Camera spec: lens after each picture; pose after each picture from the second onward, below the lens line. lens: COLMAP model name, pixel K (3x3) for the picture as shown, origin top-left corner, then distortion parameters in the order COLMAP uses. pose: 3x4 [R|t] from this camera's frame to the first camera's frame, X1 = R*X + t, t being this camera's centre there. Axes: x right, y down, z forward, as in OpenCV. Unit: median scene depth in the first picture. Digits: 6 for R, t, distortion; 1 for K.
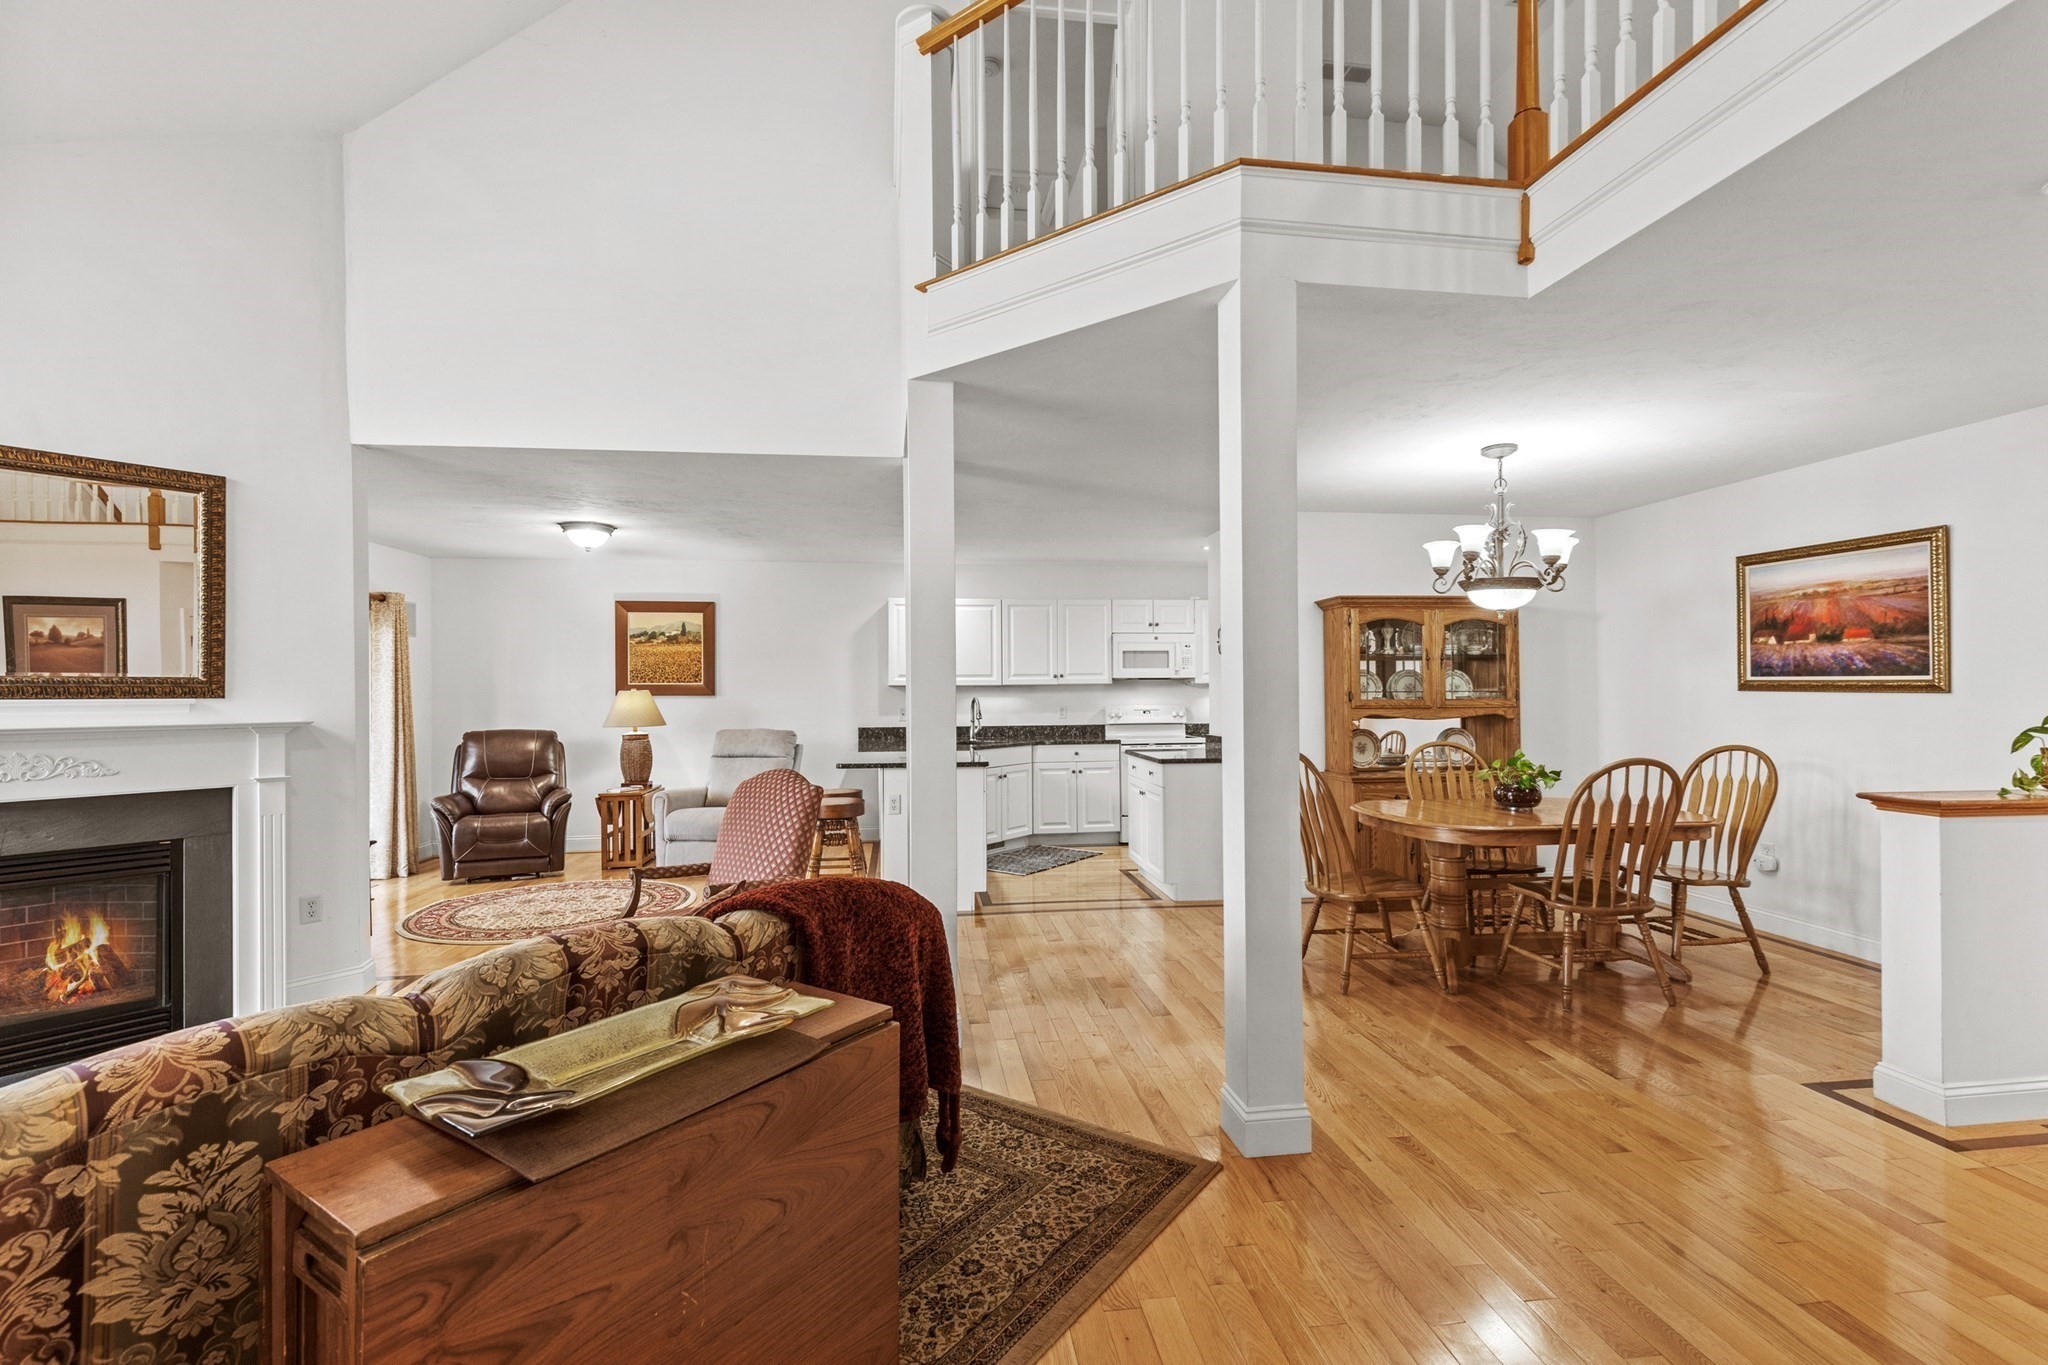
lens RADIAL K [[898.2, 0, 1024.0], [0, 898.2, 682.5], [0, 0, 1]] dist [0.000505, 0.000034]
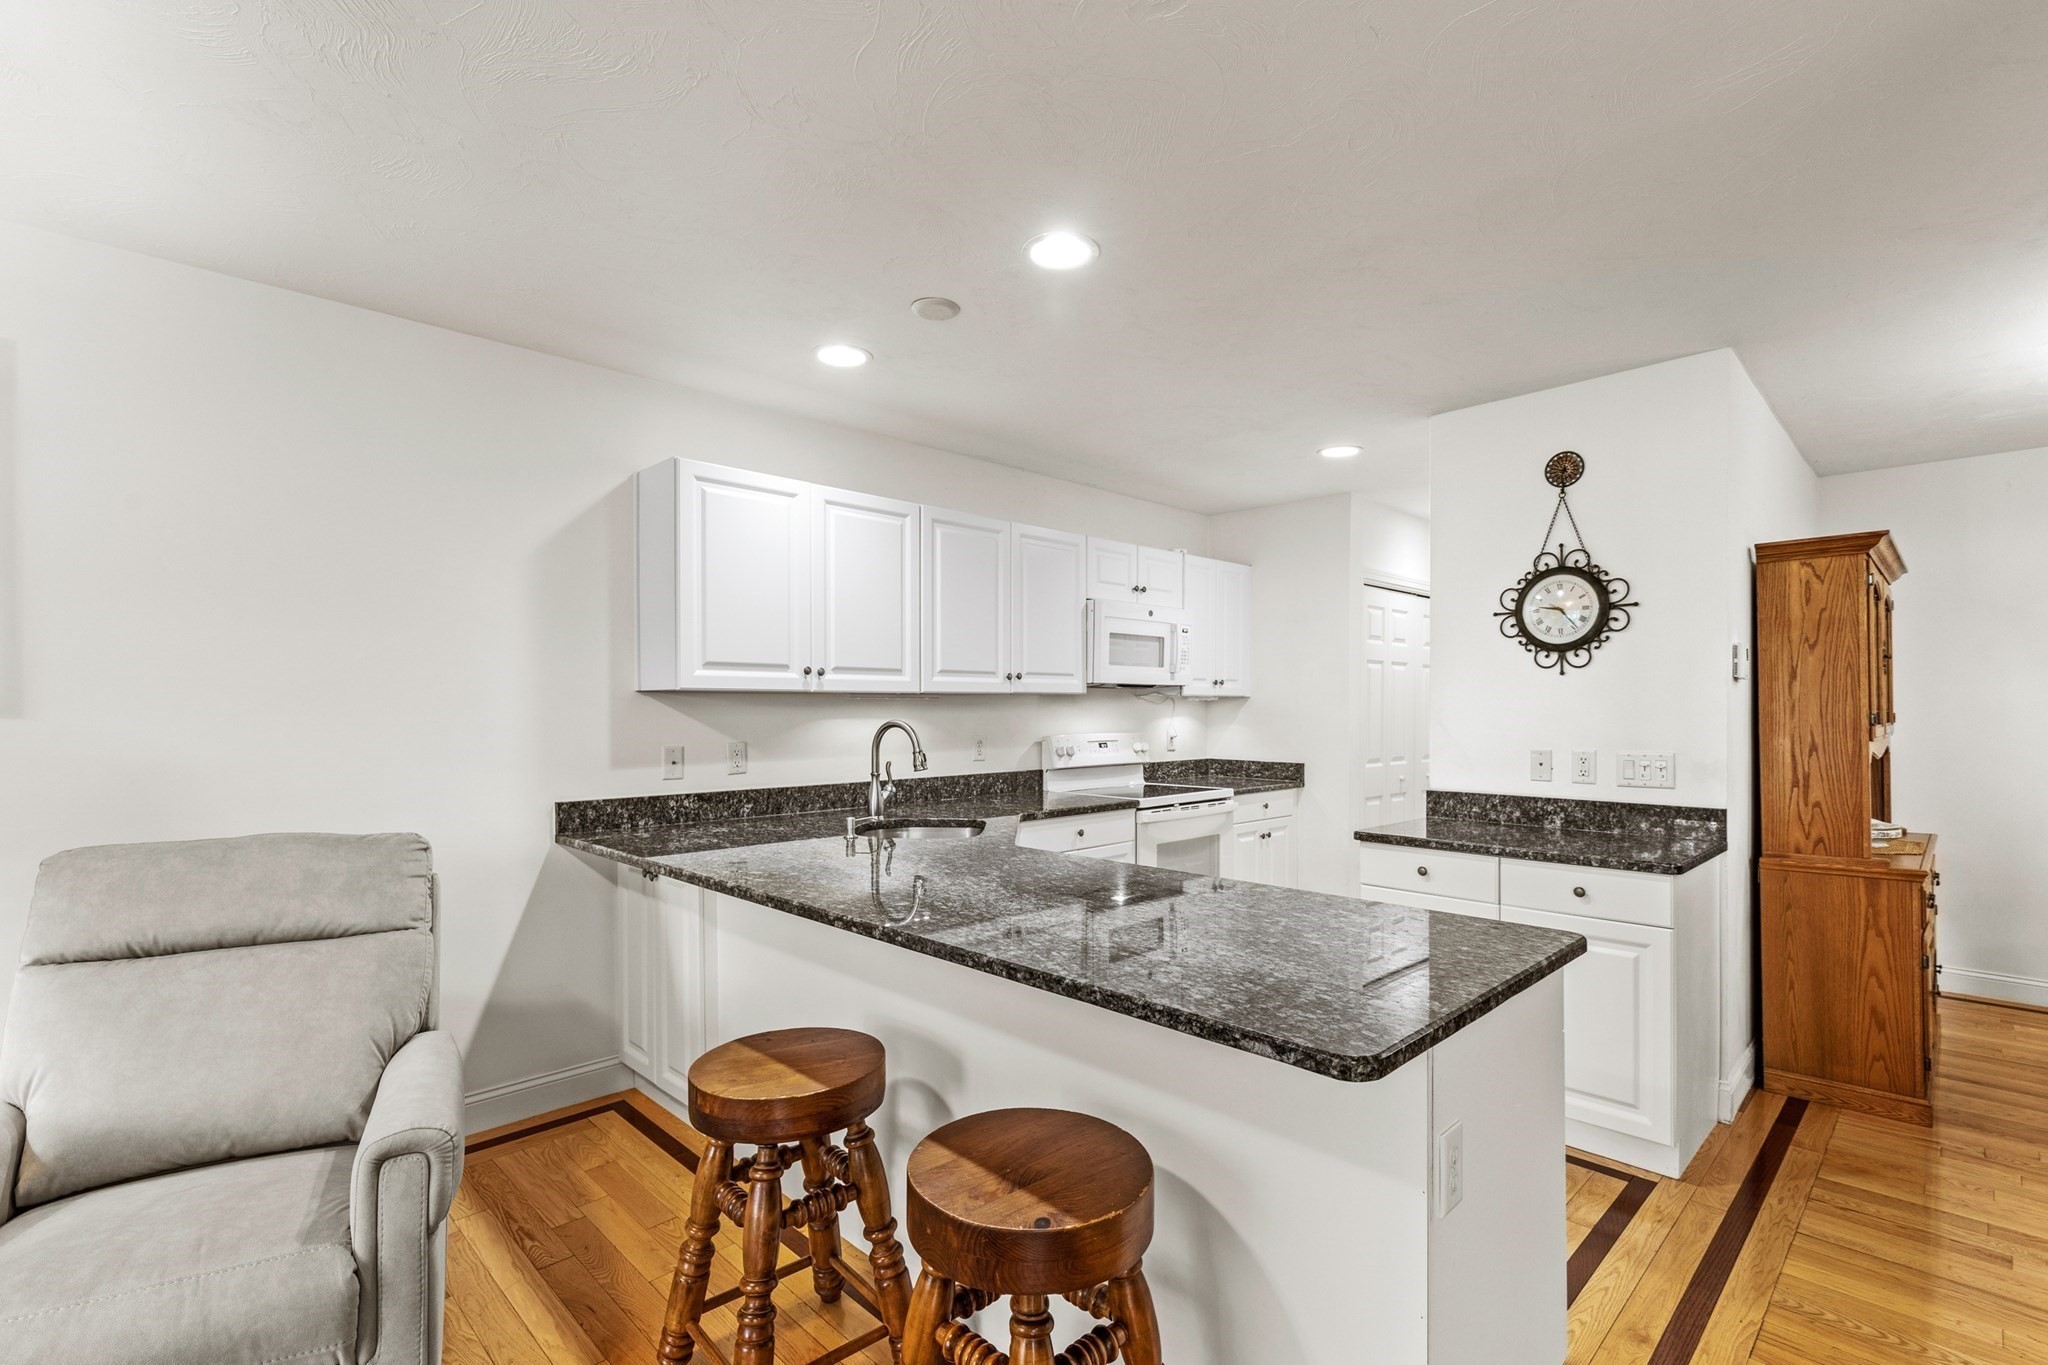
lens RADIAL K [[935.3, 0, 1032.5], [0, 935.3, 713.4], [0, 0, 1]] dist [0.011287, 0.000054]
pose [[0.805172, 0.001250, 0.593041, -0.285026], [-0.009458, 0.999898, 0.010734, 0.008396], [-0.592967, -0.014251, 0.805101, 0.638327]]
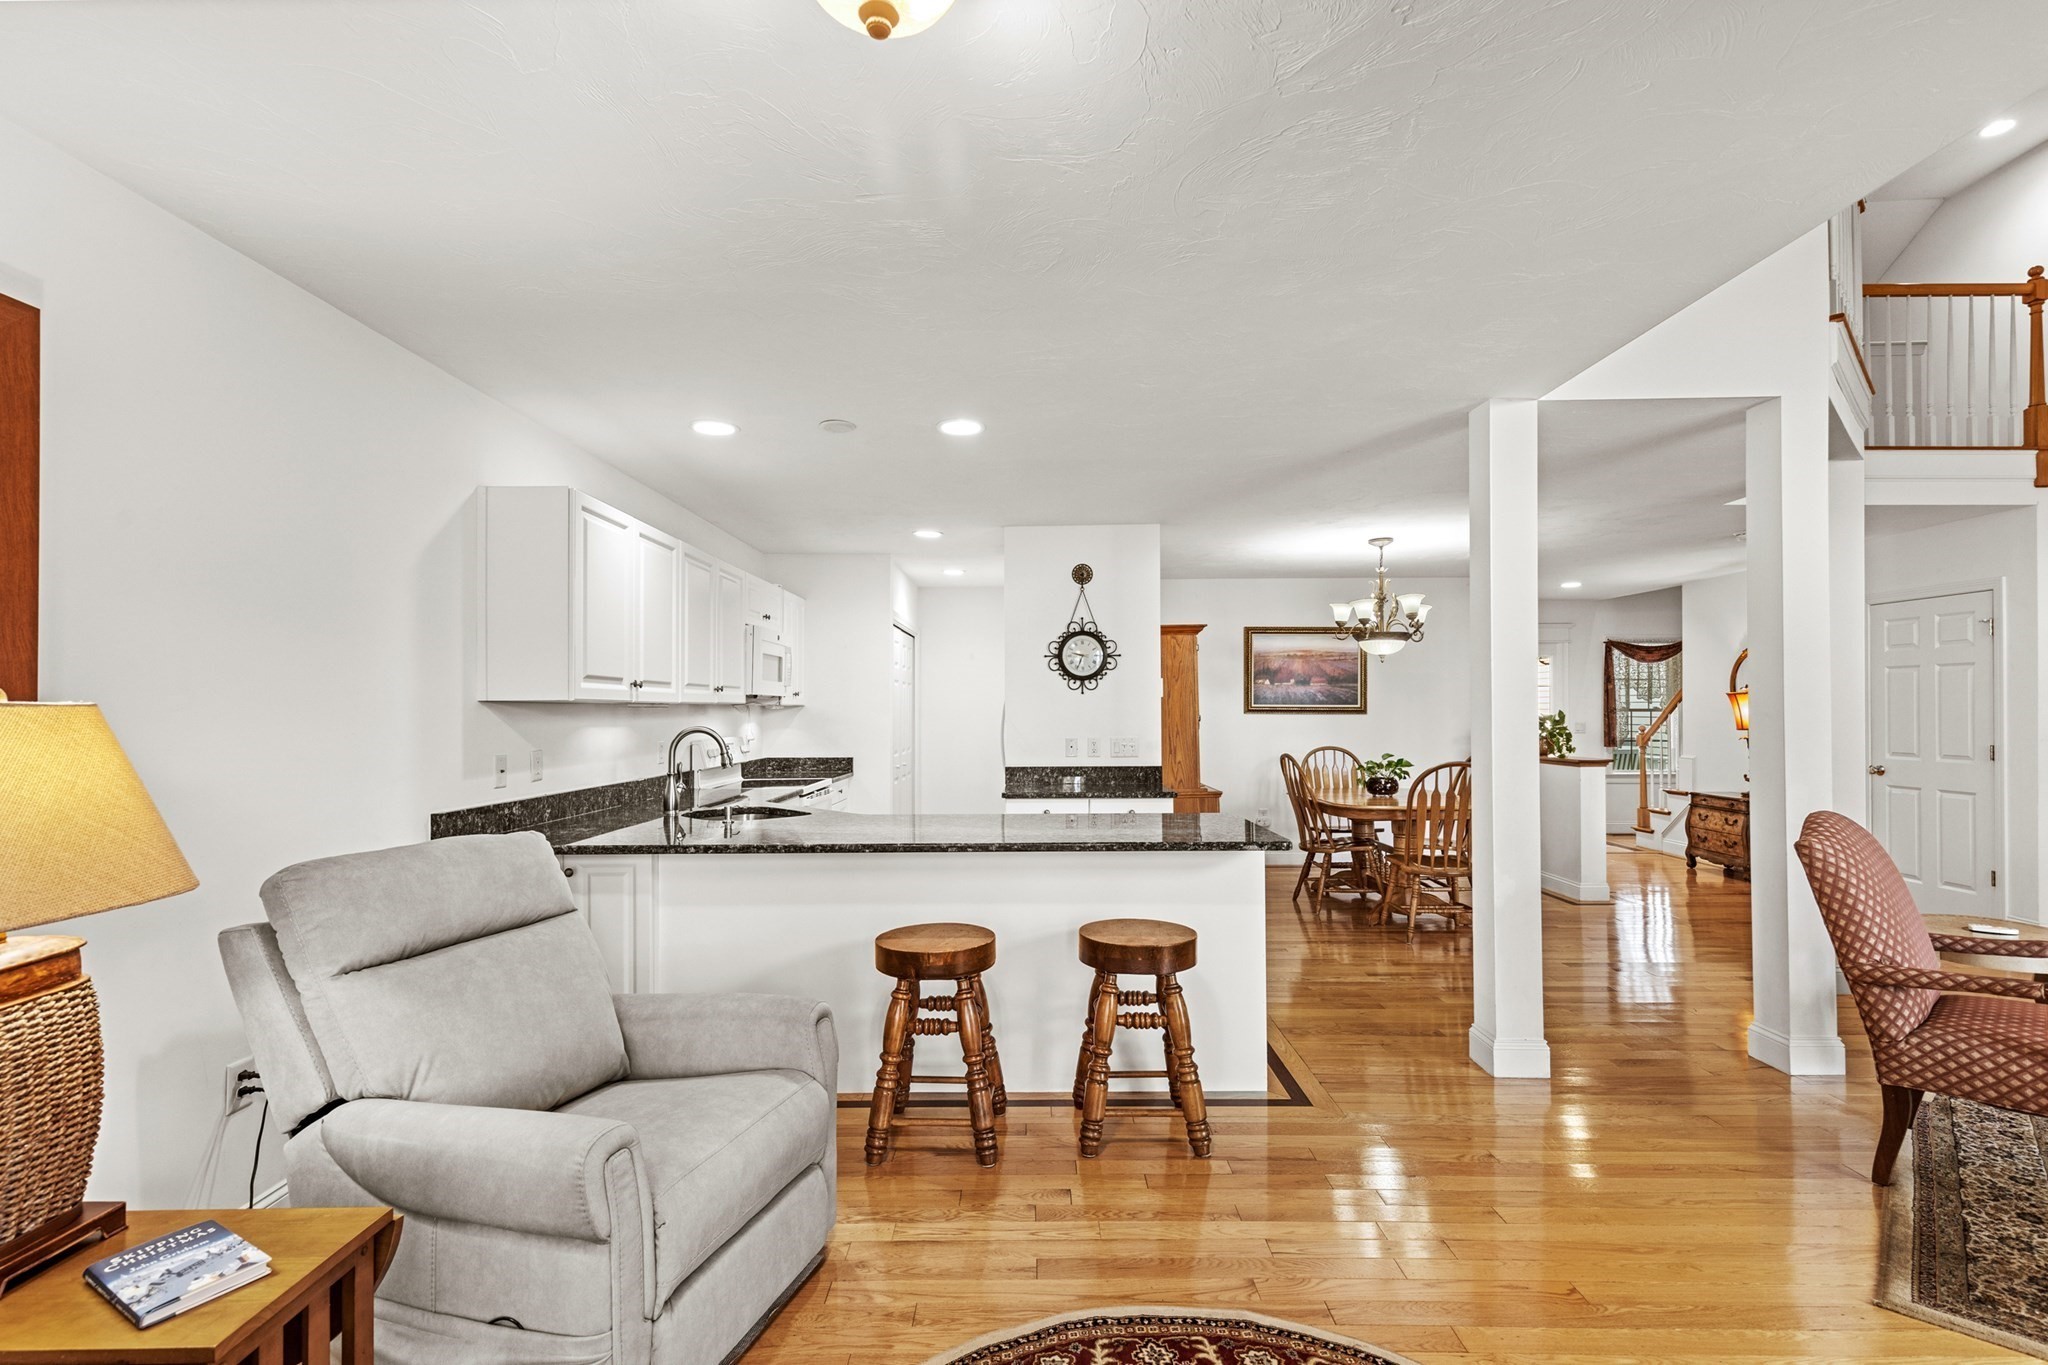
lens RADIAL K [[925.0, 0, 1044.5], [0, 925.0, 695.7], [0, 0, 1]] dist [0.014710, 0.000821]
pose [[0.144835, 0.021324, 0.989226, -0.578836], [-0.004868, 0.999771, -0.020839, 0.009801], [-0.989444, -0.001797, 0.144905, 0.777027]]
